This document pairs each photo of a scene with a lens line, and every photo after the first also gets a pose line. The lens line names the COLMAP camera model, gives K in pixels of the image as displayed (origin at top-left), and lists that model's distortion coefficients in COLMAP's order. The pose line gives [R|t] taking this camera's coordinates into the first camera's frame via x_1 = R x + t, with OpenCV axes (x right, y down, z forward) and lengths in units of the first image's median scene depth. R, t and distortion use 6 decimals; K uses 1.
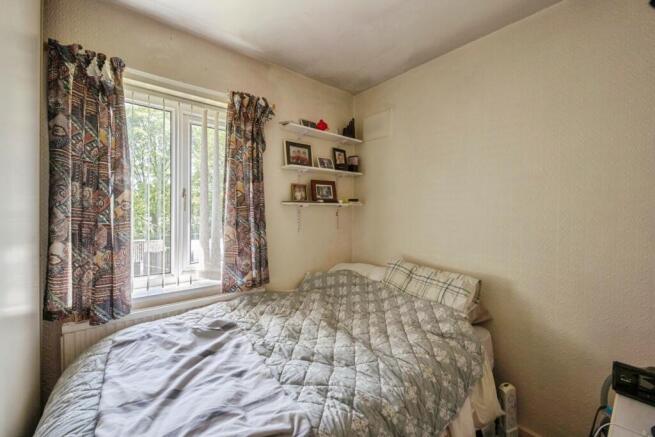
lens RADIAL K [[264.2, 0, 333.6], [0, 264.2, 210.4], [0, 0, 1]] dist [-0.012039, -0.000184]
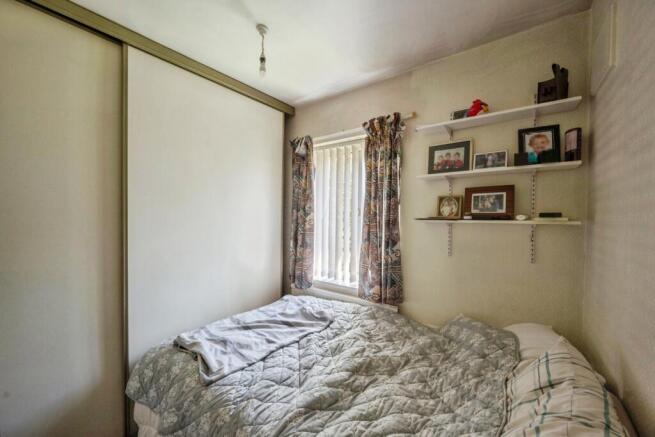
lens RADIAL K [[257.0, 0, 327.5], [0, 257.0, 218.5], [0, 0, 1]] dist [-0.023128, -0.000059]
pose [[0.221756, 0.002201, -0.975100, 0.551849], [-0.012126, 0.999926, -0.000501, -0.029297], [0.975027, 0.011935, 0.221766, 0.504257]]
